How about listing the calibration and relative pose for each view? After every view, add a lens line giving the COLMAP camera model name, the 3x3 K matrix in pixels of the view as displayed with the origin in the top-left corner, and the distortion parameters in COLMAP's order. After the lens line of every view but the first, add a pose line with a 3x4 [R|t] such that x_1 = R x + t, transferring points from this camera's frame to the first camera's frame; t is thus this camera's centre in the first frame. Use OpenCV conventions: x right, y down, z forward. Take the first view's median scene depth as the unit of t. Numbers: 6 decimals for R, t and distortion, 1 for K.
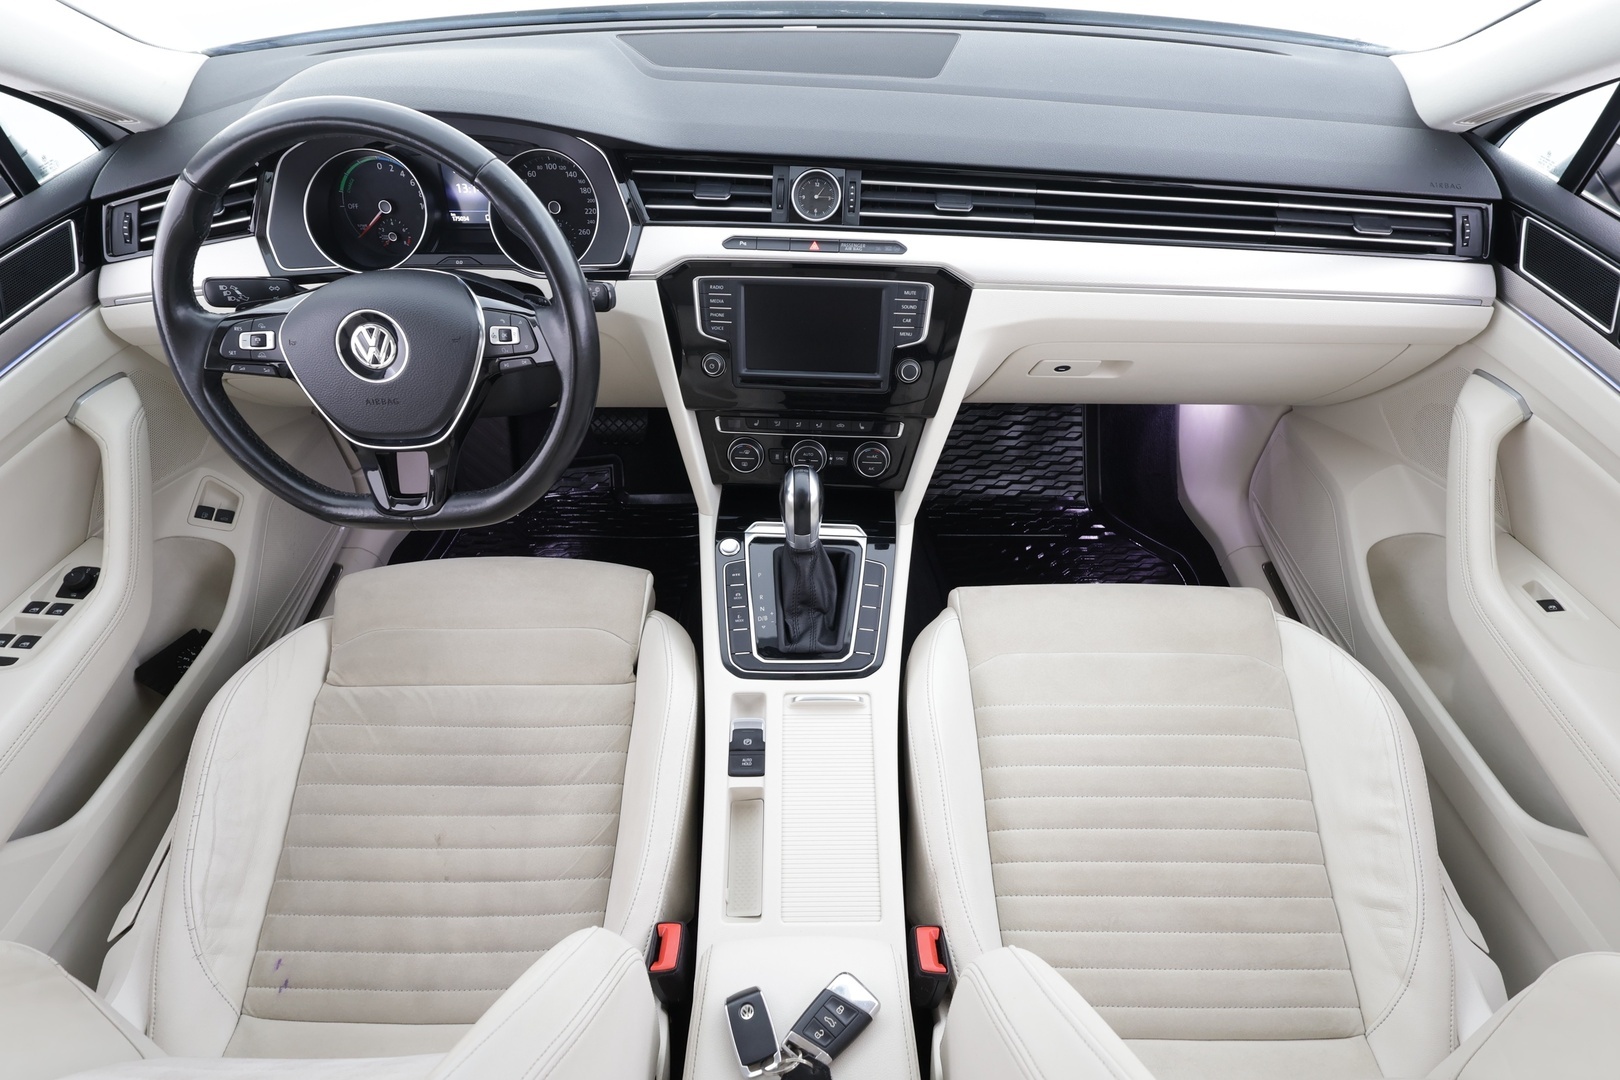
lens RADIAL K [[796.4, 0, 810.0], [0, 796.4, 540.0], [0, 0, 1]] dist [-0.005560, -0.000388]
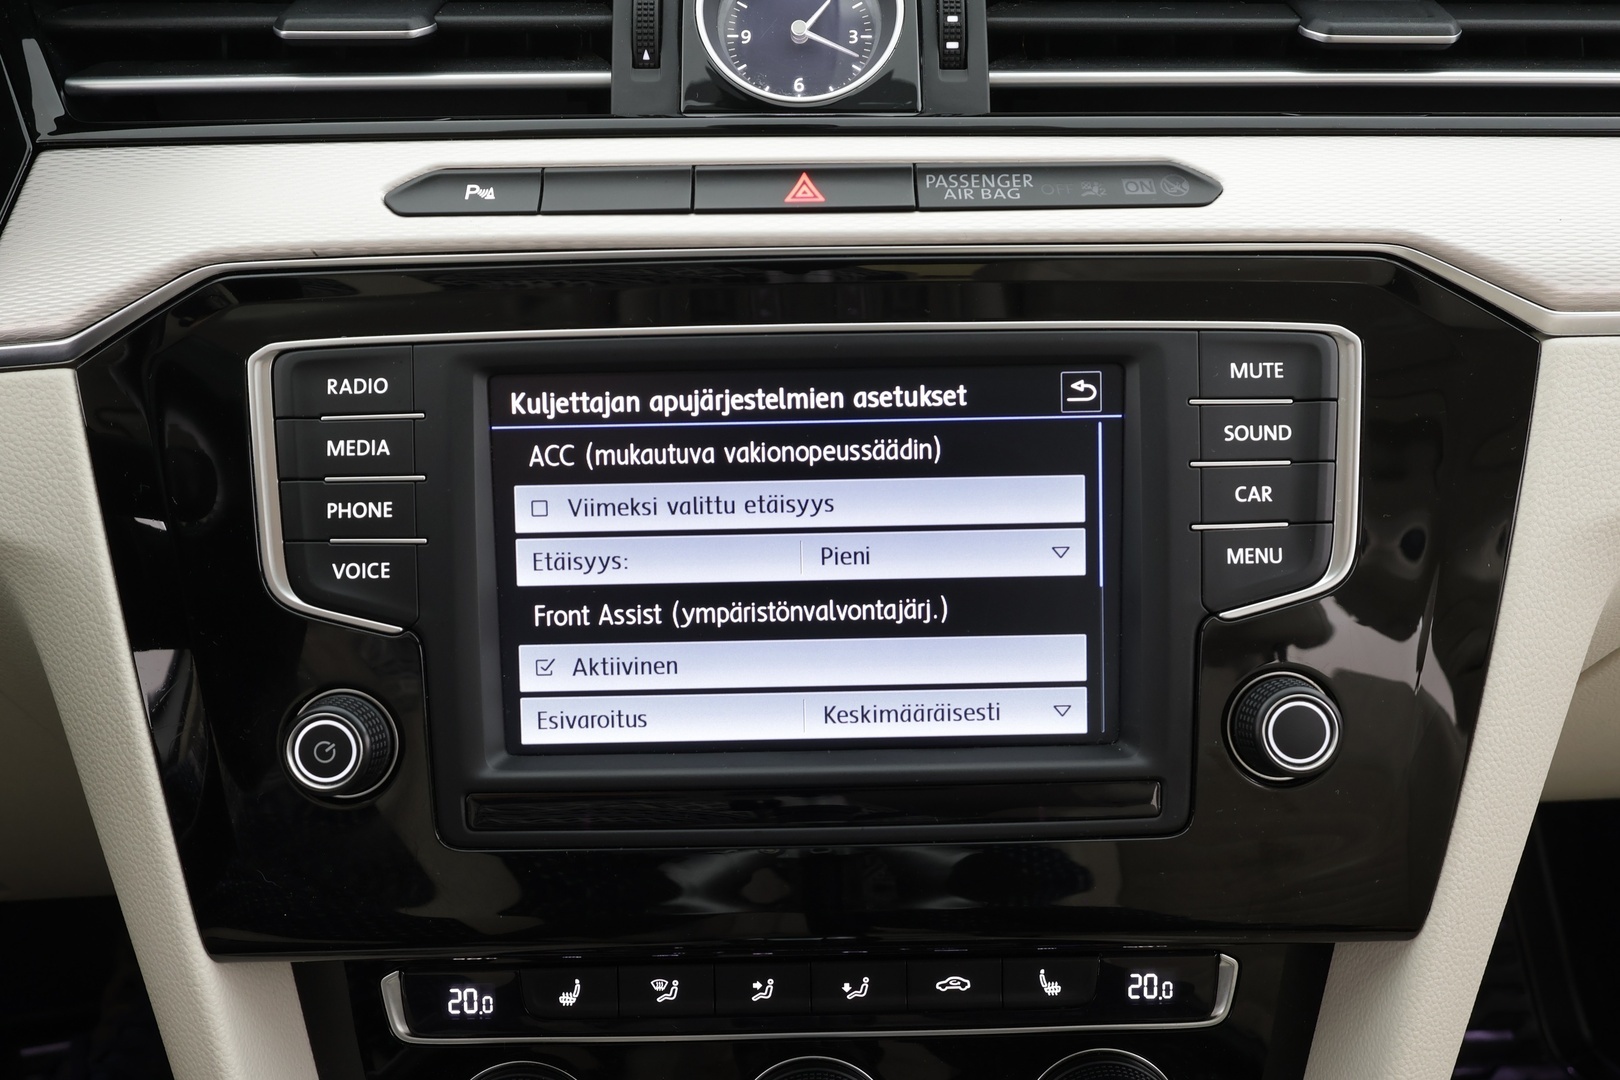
lens RADIAL K [[1241.8, 0, 810.0], [0, 1241.8, 540.0], [0, 0, 1]] dist [0.001986, -0.000022]
pose [[0.998371, -0.044134, 0.036167, -0.009584], [0.053589, 0.942932, -0.328645, -0.164195], [-0.019599, 0.330048, 0.943761, 0.704758]]
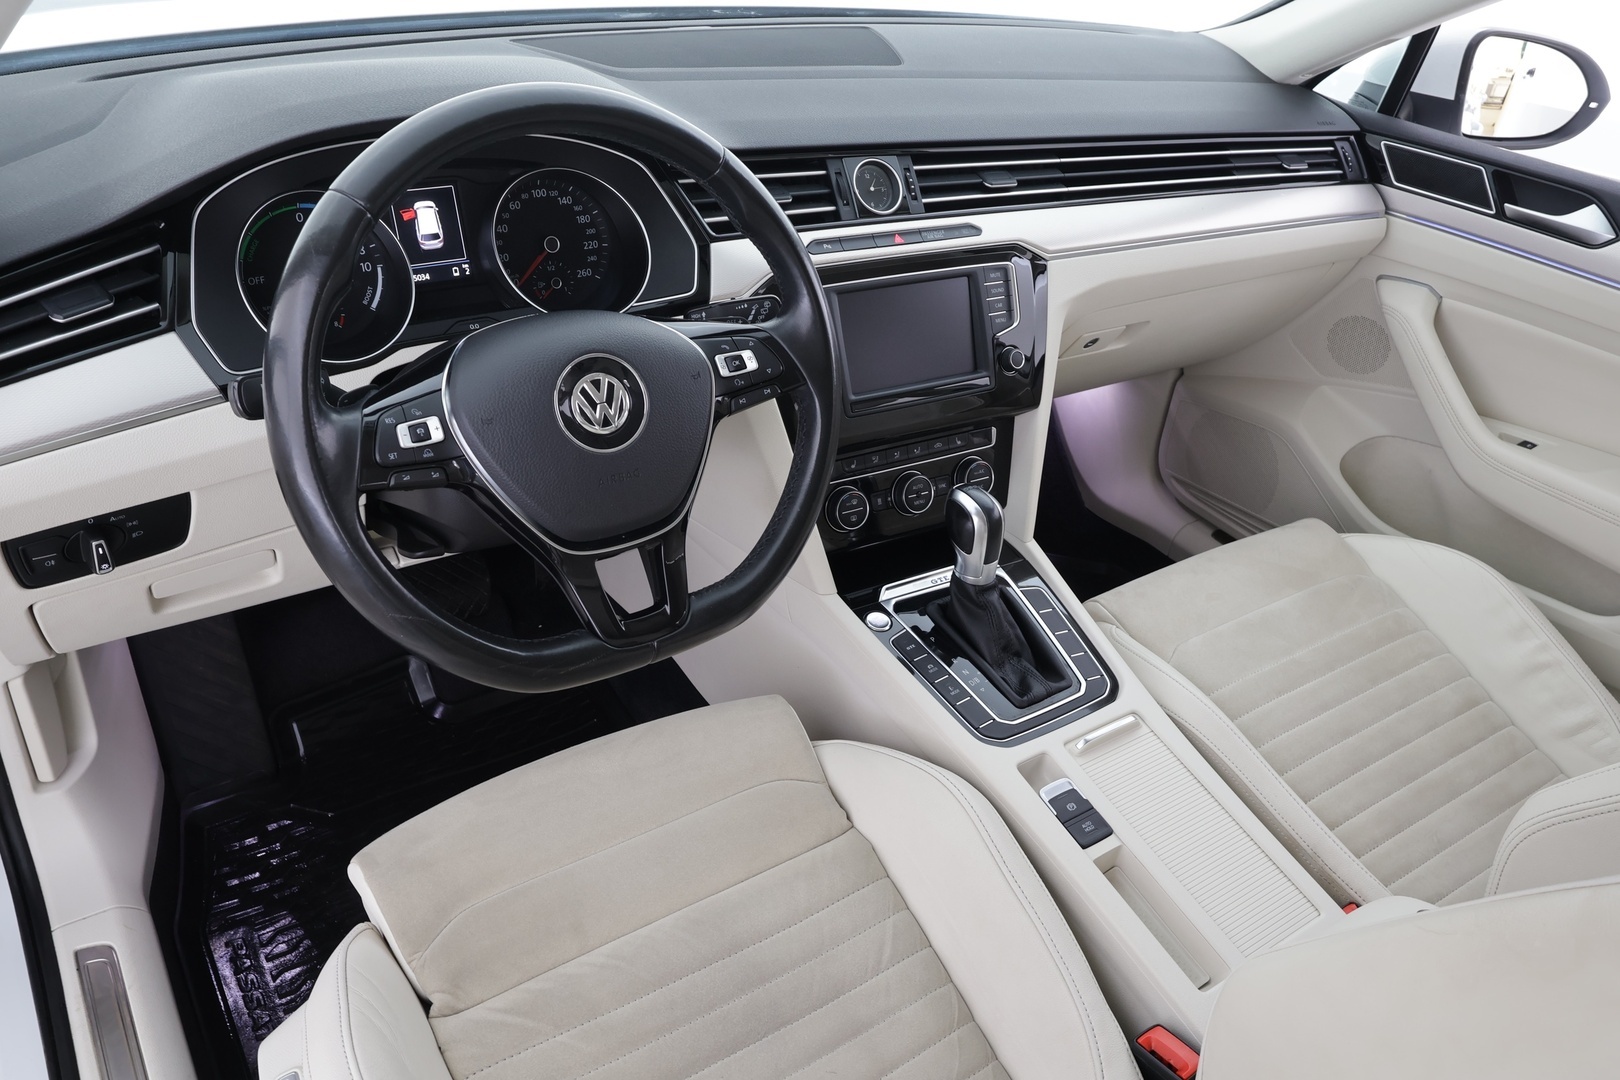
lens RADIAL K [[1168.6, 0, 810.0], [0, 1168.6, 540.0], [0, 0, 1]] dist [-0.003540, -0.003067]
pose [[0.833133, -0.245816, 0.495443, -0.779798], [0.341647, 0.933190, -0.111506, 0.043783], [-0.434932, 0.262166, 0.861454, 0.035553]]
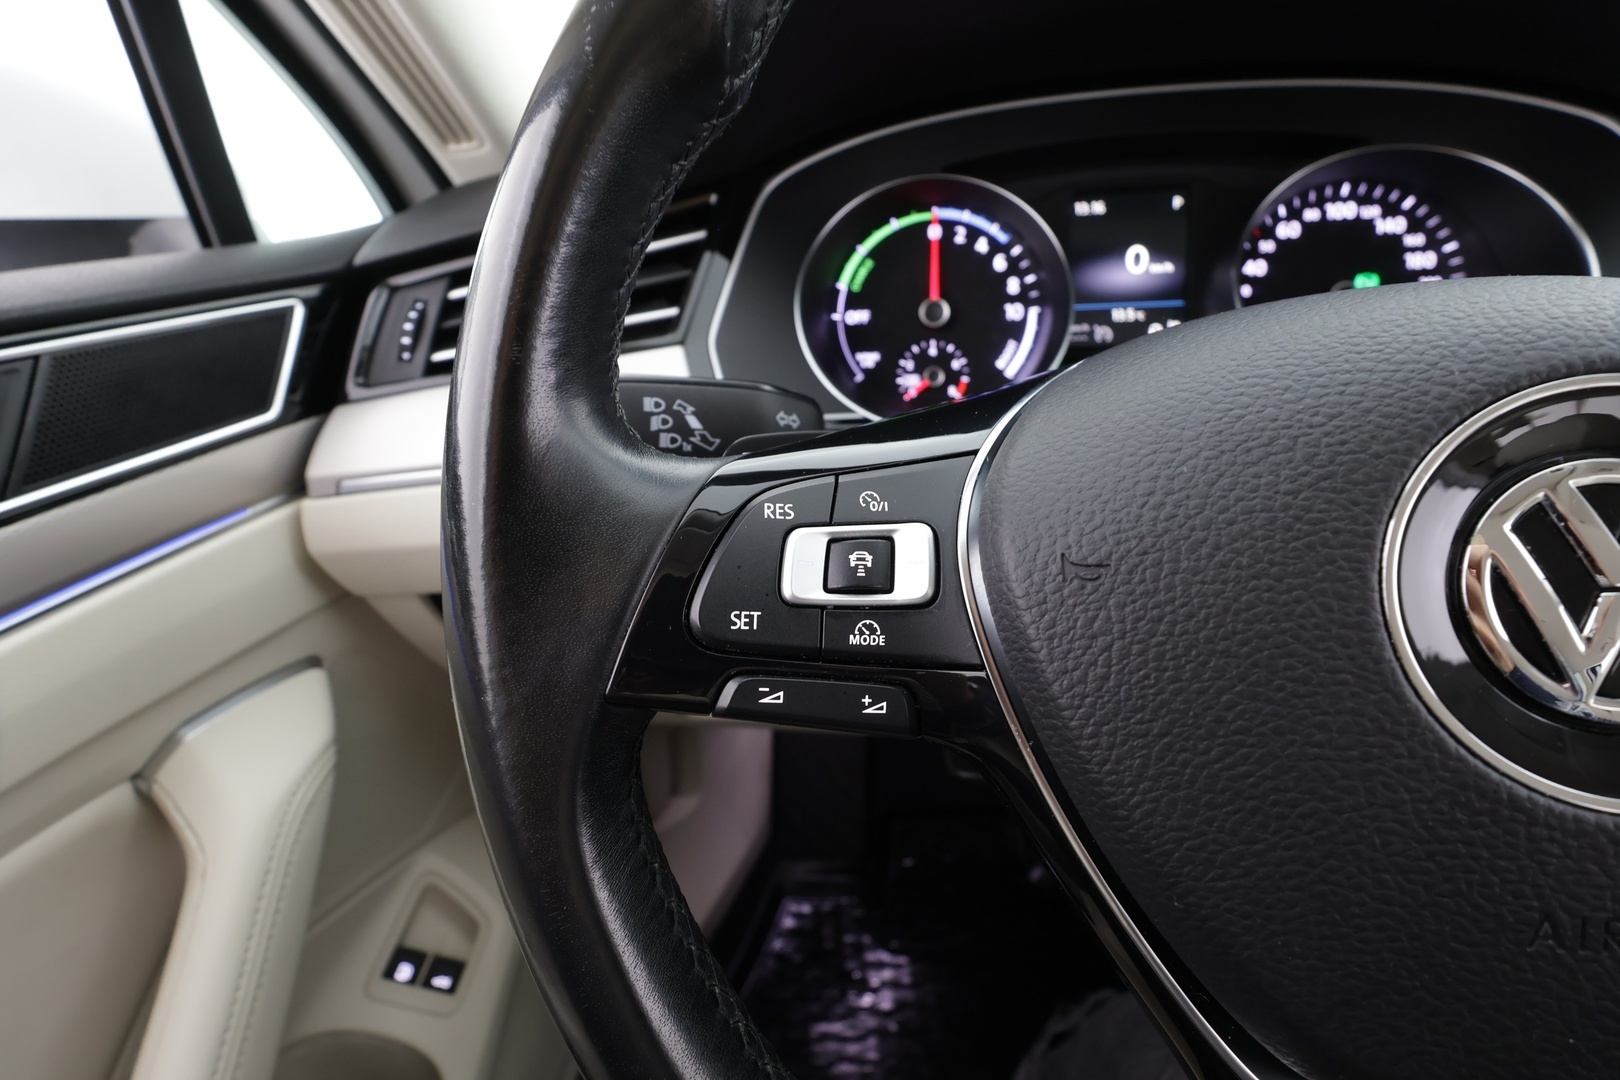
lens RADIAL K [[754.2, 0, 810.0], [0, 754.2, 540.0], [0, 0, 1]] dist [-0.014069, 0.000082]
pose [[0.984576, 0.008054, -0.174772, -0.565770], [-0.067965, 0.938095, -0.339645, -0.159585], [0.161217, 0.346284, 0.924173, 0.685116]]
